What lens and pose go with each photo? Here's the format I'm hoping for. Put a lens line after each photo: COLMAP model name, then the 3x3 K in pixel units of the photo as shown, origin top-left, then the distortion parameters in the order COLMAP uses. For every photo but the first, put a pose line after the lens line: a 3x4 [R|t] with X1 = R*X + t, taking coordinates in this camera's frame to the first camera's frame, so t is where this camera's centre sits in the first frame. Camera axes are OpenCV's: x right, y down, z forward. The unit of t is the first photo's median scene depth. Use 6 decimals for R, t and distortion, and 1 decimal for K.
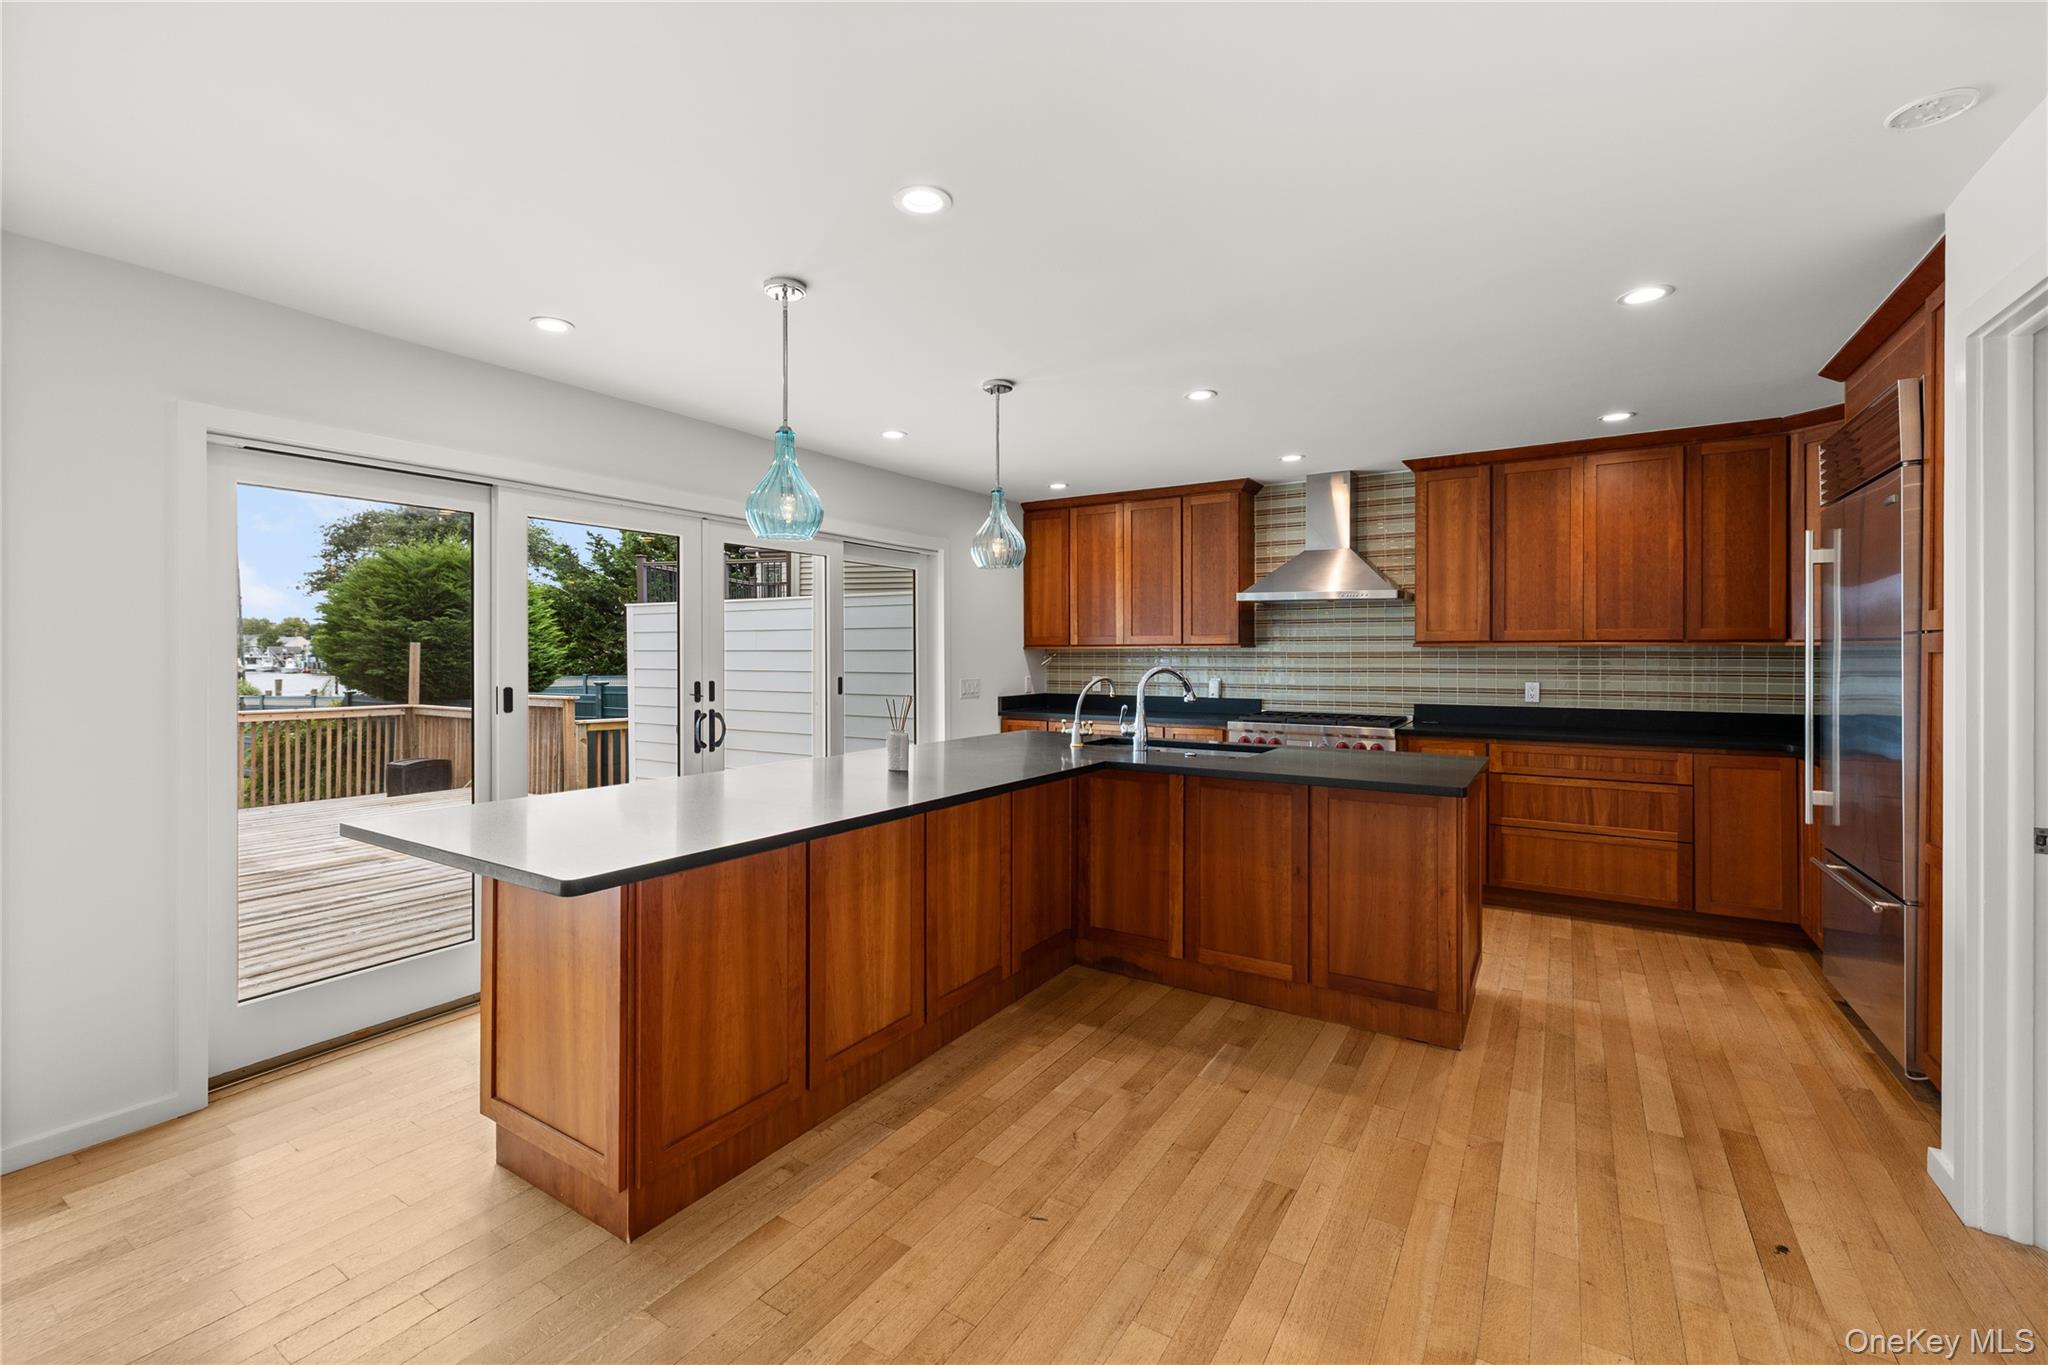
lens RADIAL K [[867.2, 0, 1026.5], [0, 867.2, 652.9], [0, 0, 1]] dist [0.000133, -0.000044]
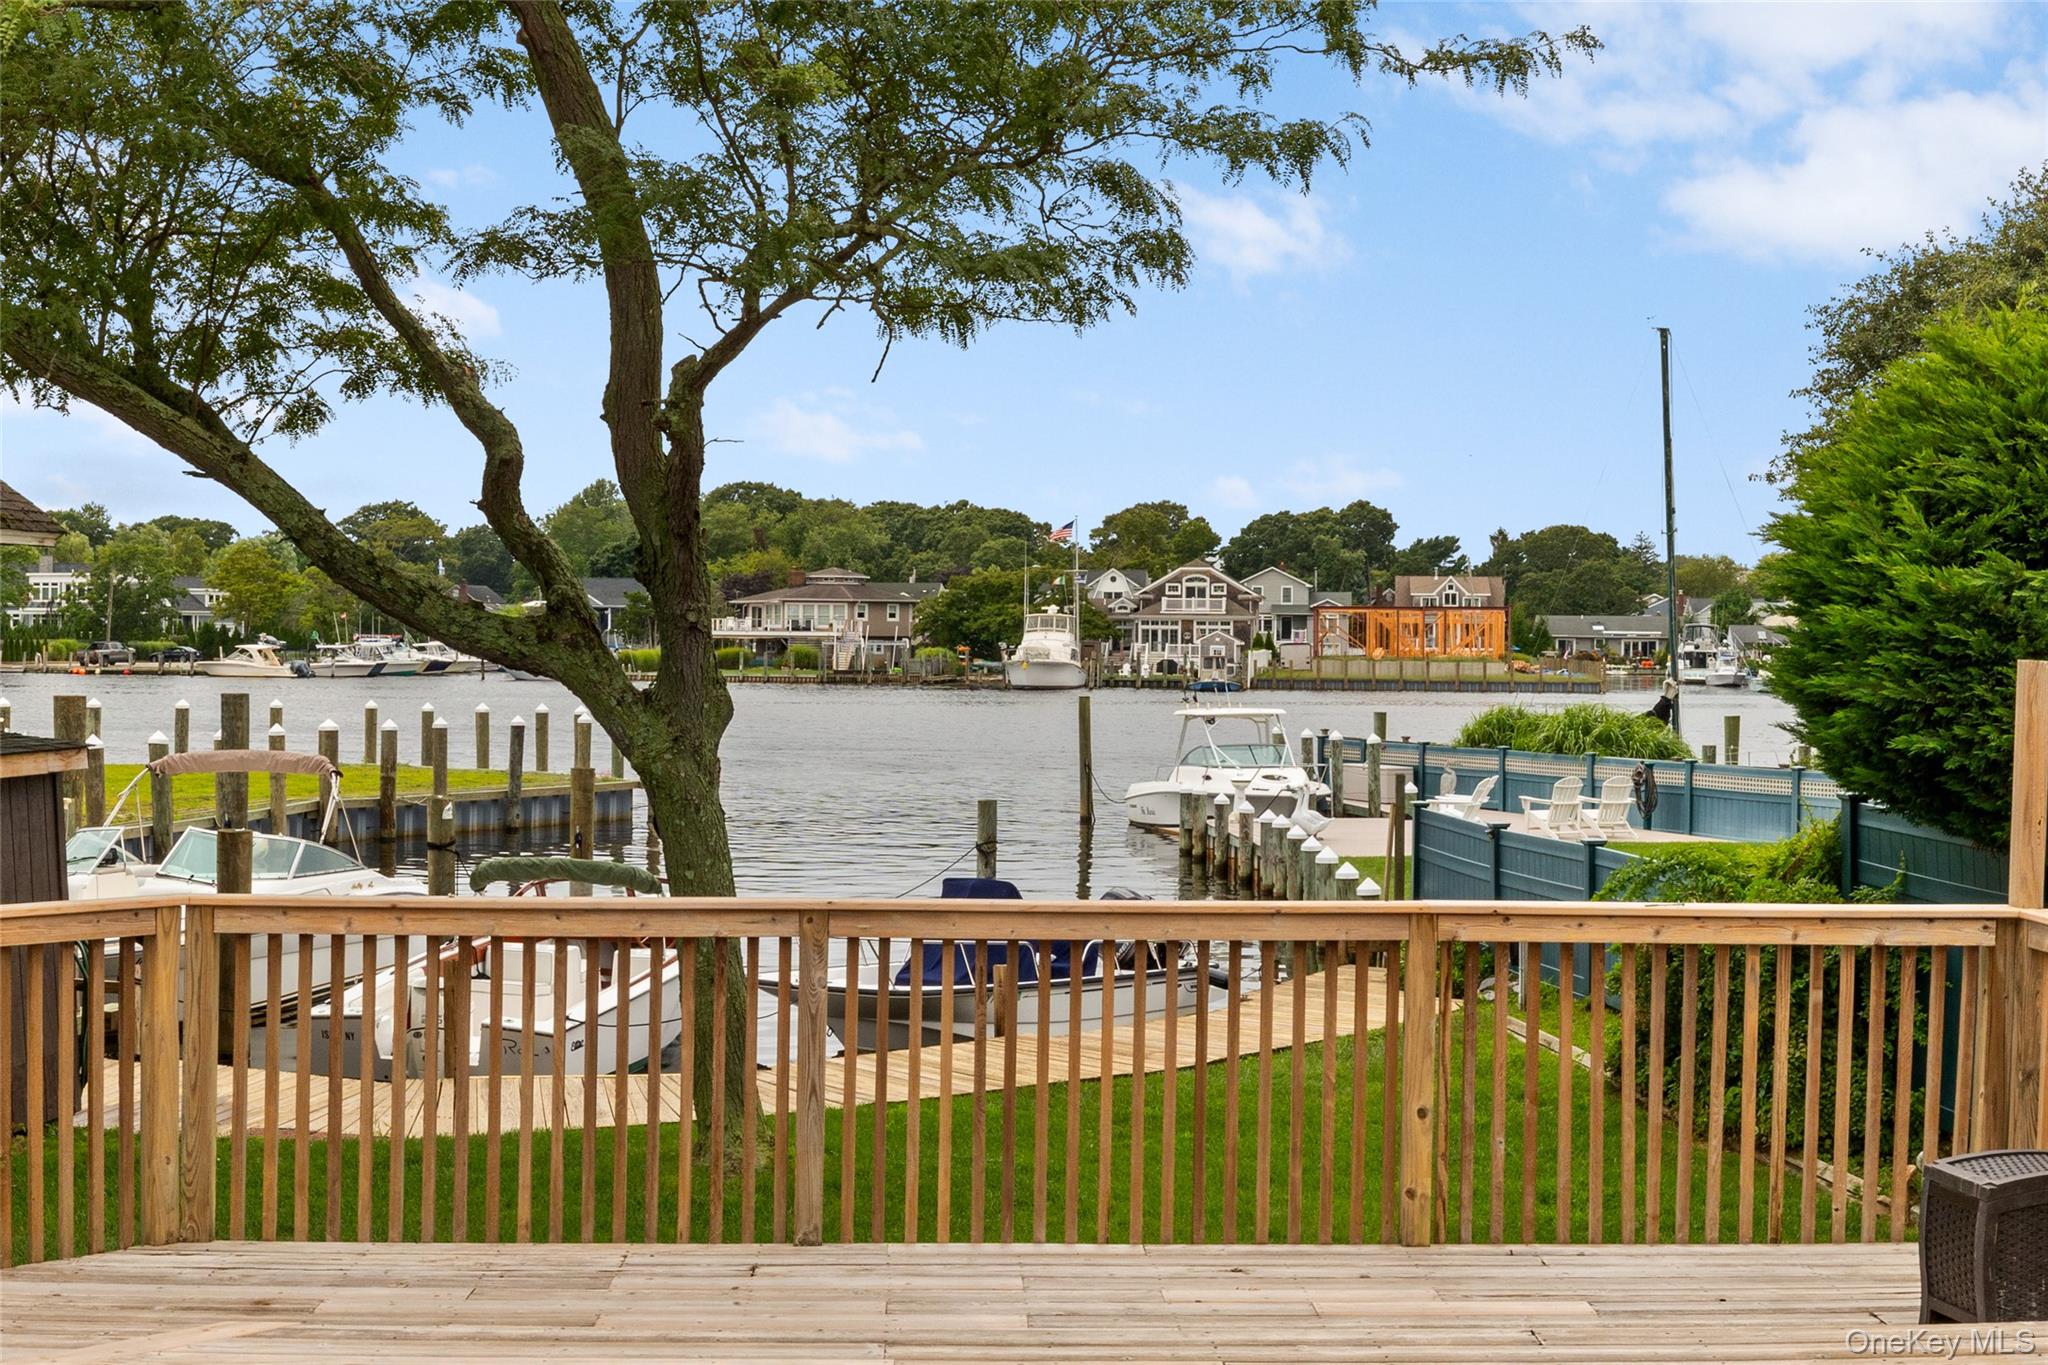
lens RADIAL K [[2582.7, 0, 1024.0], [0, 2582.7, 682.5], [0, 0, 1]] dist [-0.038268, -0.083602]
pose [[0.548147, 0.017496, -0.836199, -0.186607], [-0.003247, 0.999818, 0.018790, -0.013786], [0.836376, -0.007585, 0.548104, 0.265771]]
